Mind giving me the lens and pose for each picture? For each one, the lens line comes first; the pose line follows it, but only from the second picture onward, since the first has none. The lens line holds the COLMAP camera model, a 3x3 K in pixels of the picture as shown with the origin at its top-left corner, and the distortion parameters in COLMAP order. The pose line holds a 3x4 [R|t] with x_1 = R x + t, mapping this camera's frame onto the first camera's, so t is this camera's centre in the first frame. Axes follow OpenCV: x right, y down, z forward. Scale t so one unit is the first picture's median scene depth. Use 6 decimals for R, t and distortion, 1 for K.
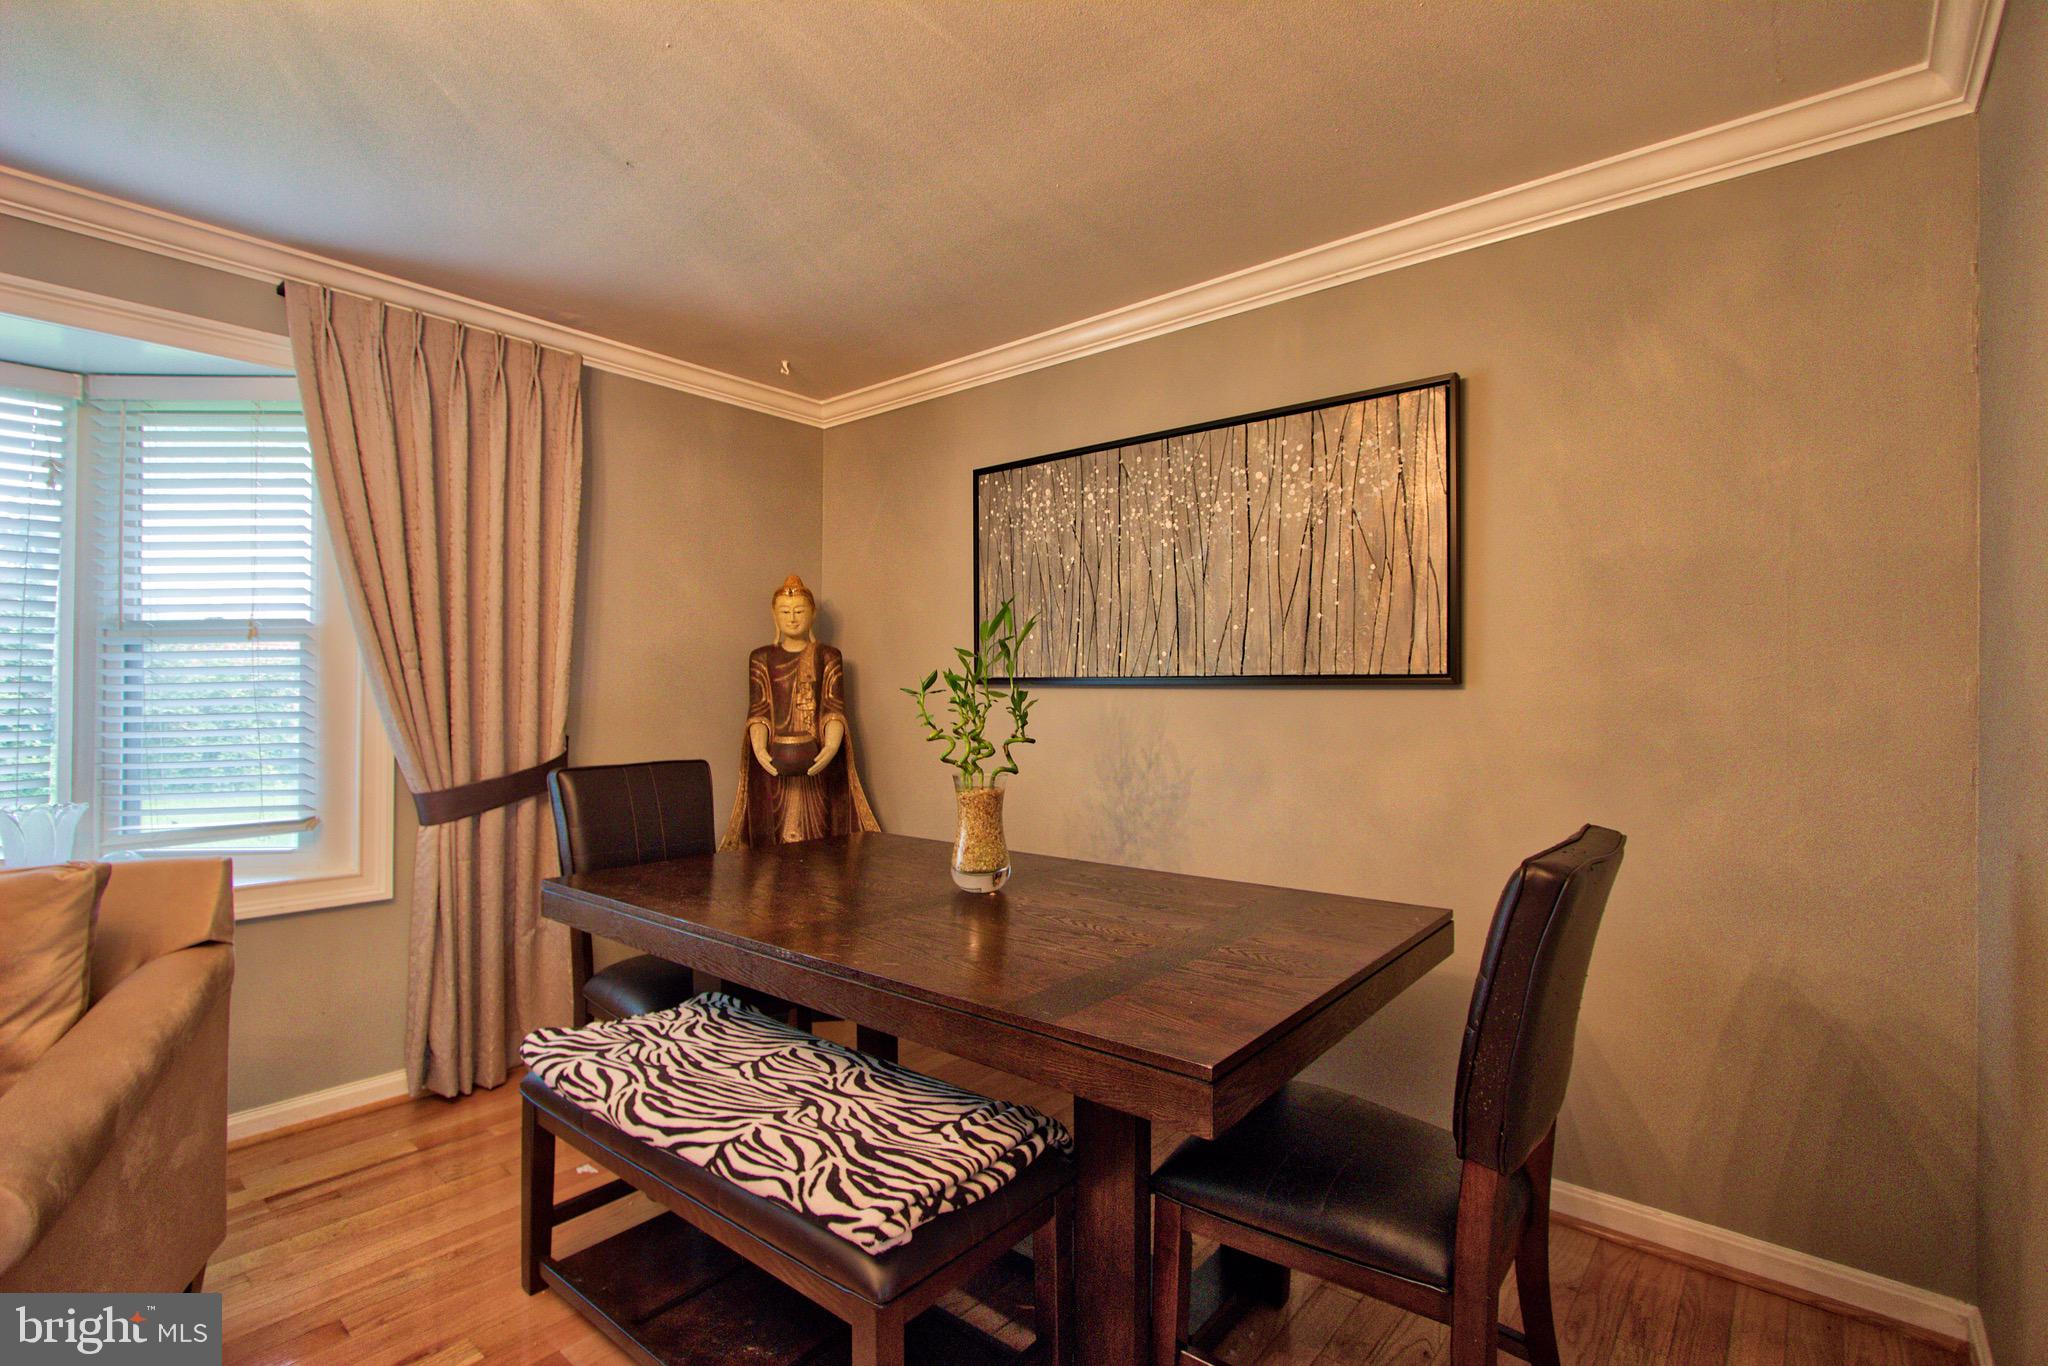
lens RADIAL K [[940.7, 0, 1021.2], [0, 940.7, 683.9], [0, 0, 1]] dist [-0.016114, 0.001510]
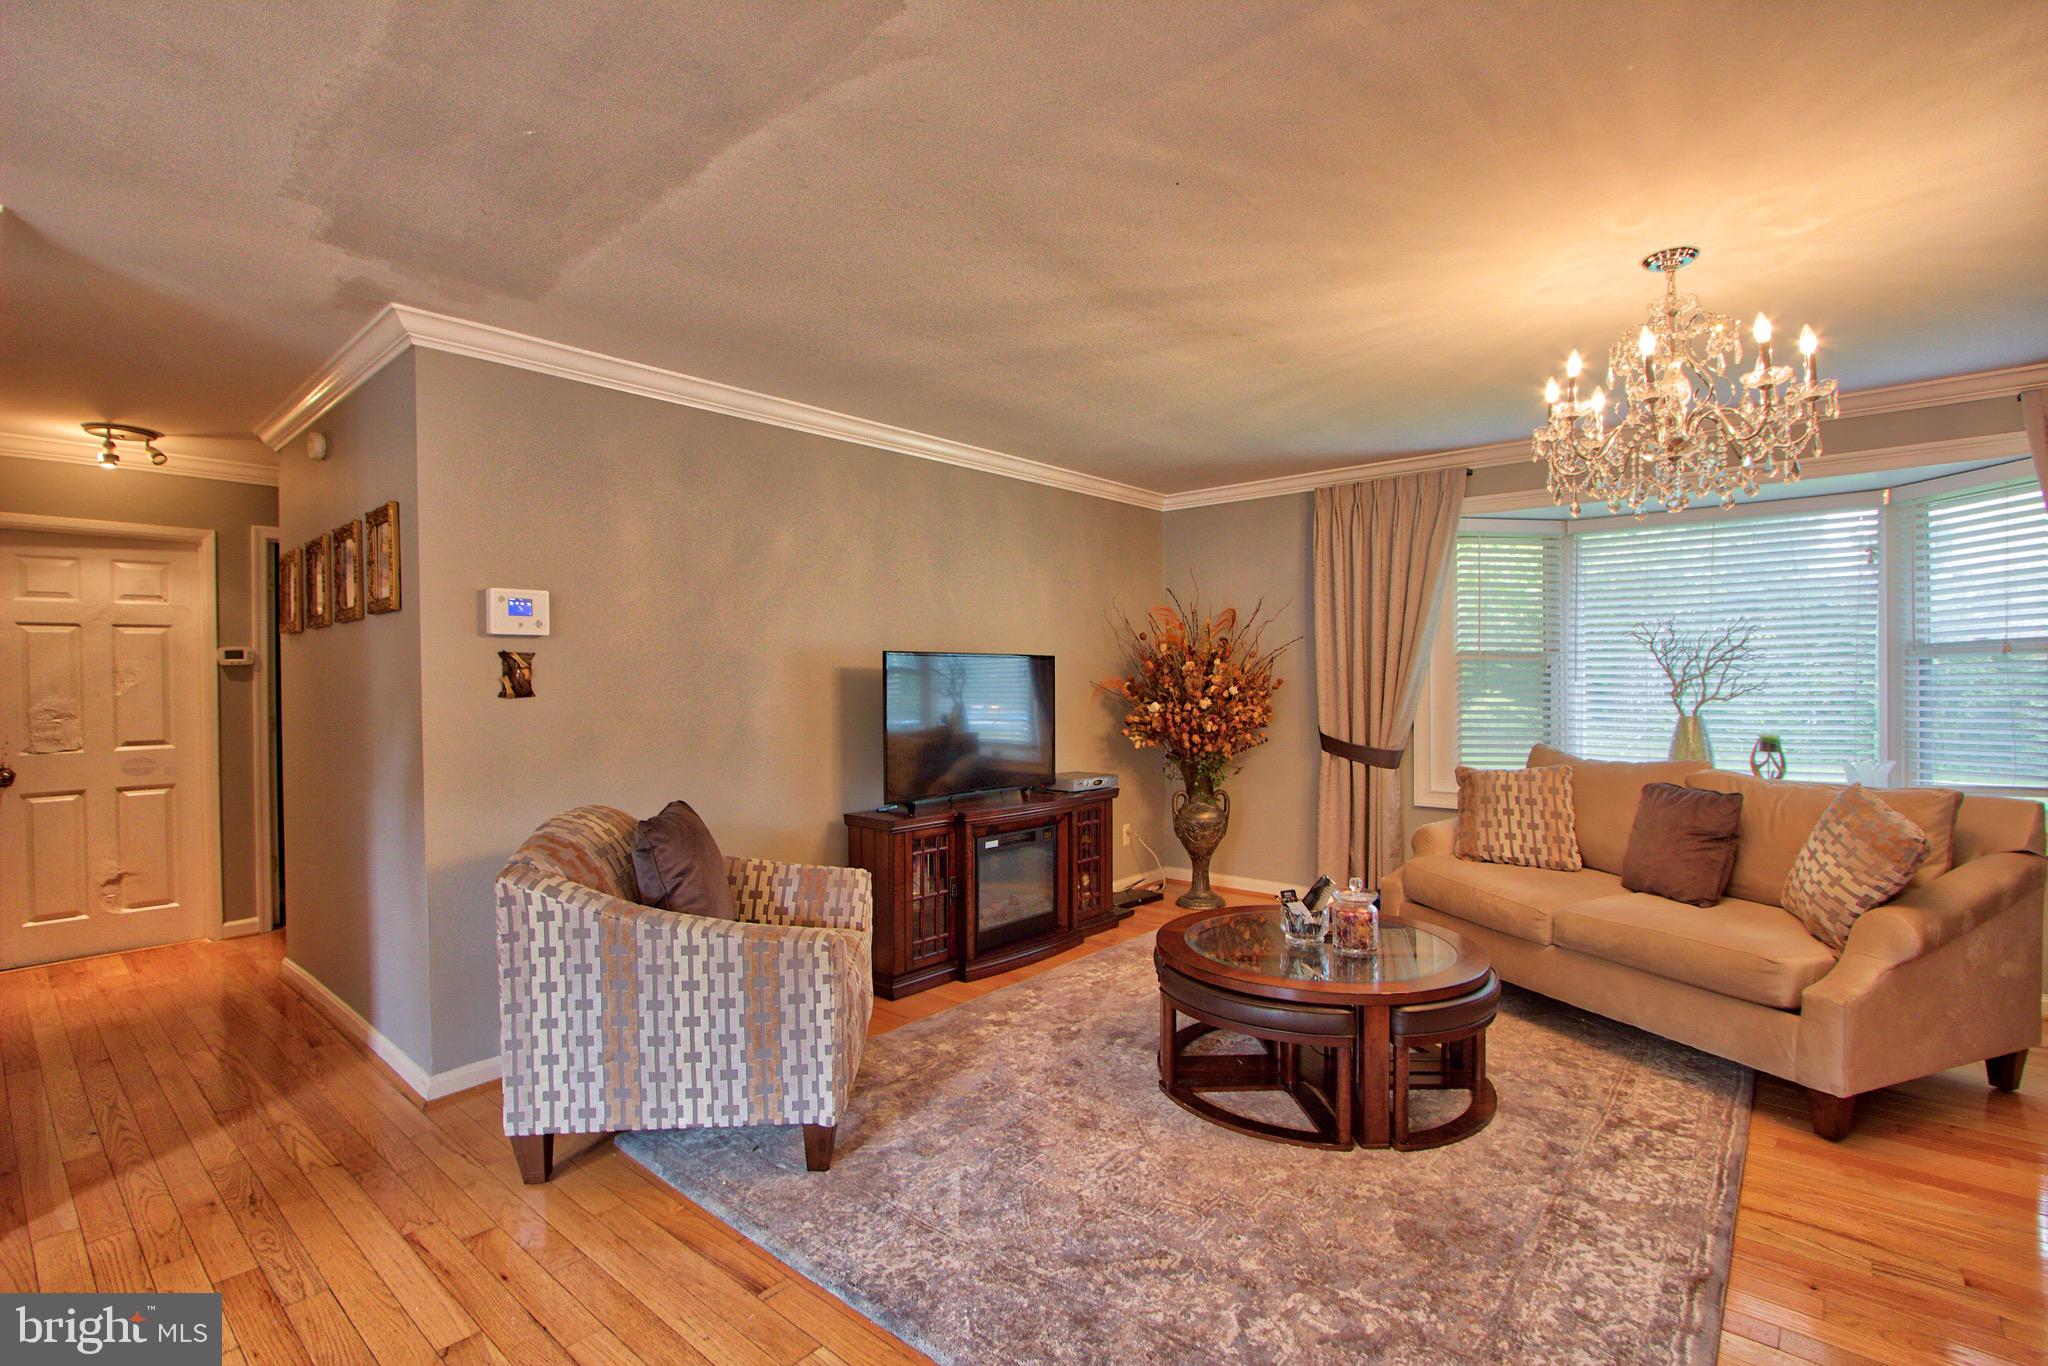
lens RADIAL K [[940.7, 0, 1020.5], [0, 940.7, 683.4], [0, 0, 1]] dist [-0.016114, 0.001510]
pose [[-0.013306, -0.002668, -0.999908, 0.534548], [0.017813, 0.999837, -0.002905, -0.023312], [0.999753, -0.017850, -0.013256, -0.421408]]
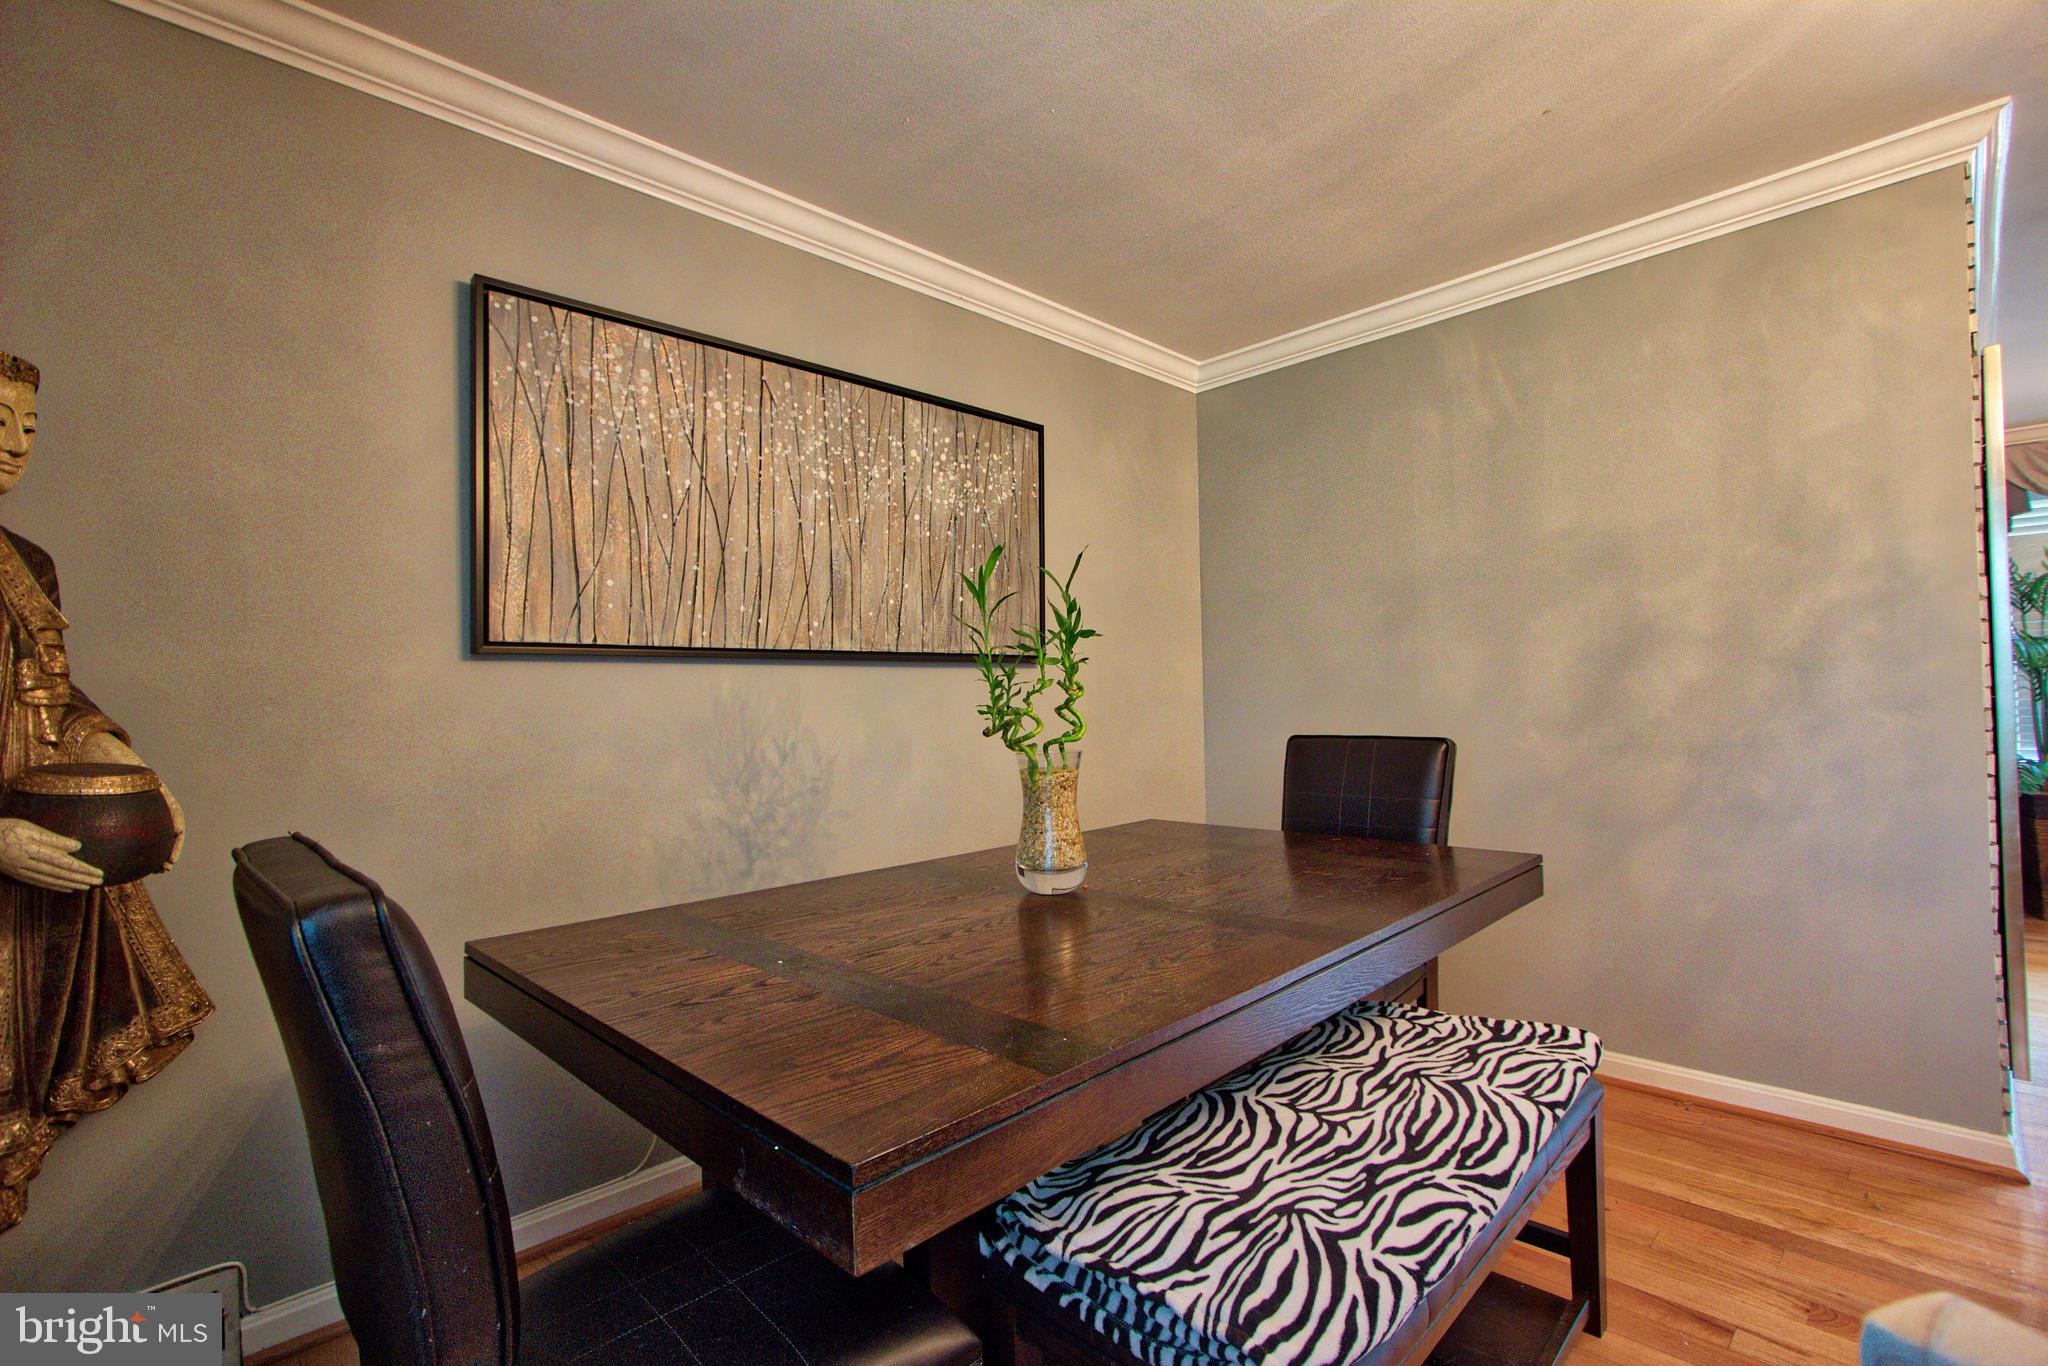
lens RADIAL K [[940.7, 0, 1021.0], [0, 940.7, 682.5], [0, 0, 1]] dist [-0.016114, 0.001510]
pose [[0.093336, 0.011293, 0.995571, -0.694787], [0.014352, 0.999817, -0.012686, 0.035641], [-0.995531, 0.015473, 0.093157, 0.752630]]
